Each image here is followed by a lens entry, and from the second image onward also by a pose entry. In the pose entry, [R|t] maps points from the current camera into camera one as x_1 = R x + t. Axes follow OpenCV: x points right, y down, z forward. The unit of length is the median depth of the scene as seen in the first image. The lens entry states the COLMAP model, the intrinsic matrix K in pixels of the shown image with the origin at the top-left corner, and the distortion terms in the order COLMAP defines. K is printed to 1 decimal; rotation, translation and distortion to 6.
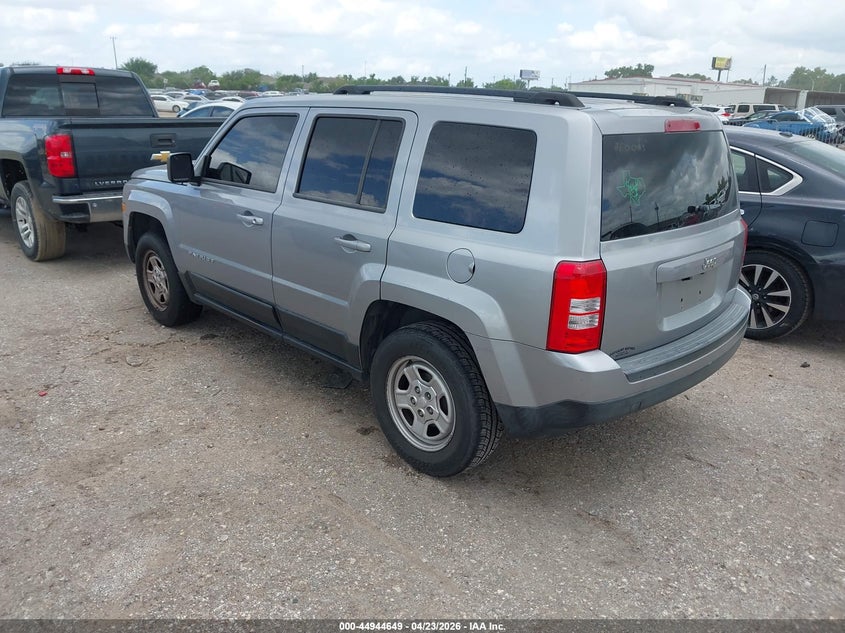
lens RADIAL K [[754.0, 0, 422.5], [0, 754.0, 316.5], [0, 0, 1]] dist [-0.179404, -0.001931]
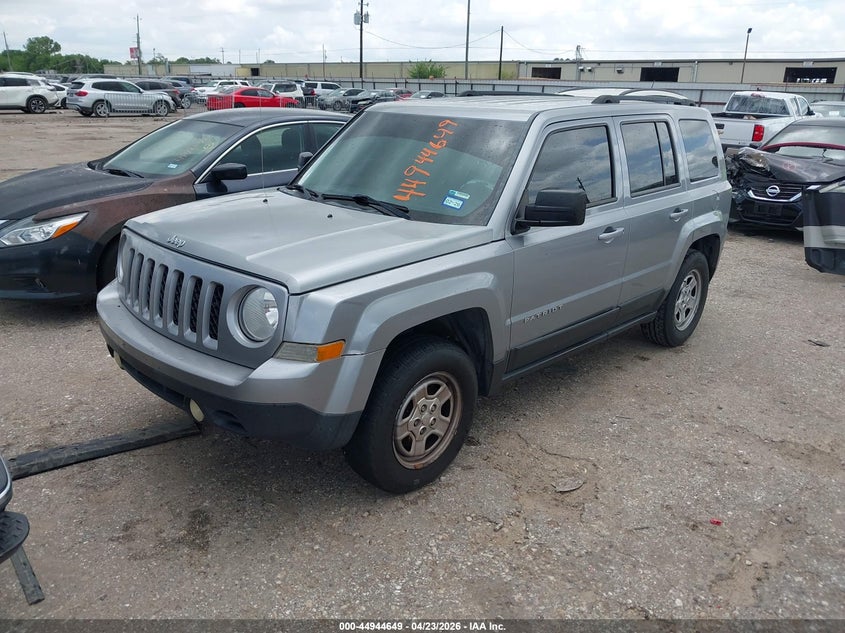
lens RADIAL K [[787.7, 0, 416.1], [0, 787.7, 315.7], [0, 0, 1]] dist [0.007611, 0.000606]
pose [[-0.091809, -0.296679, 0.950554, -1.103306], [0.289240, 0.905483, 0.310548, -0.385475], [-0.952844, 0.303449, 0.002679, 1.120433]]
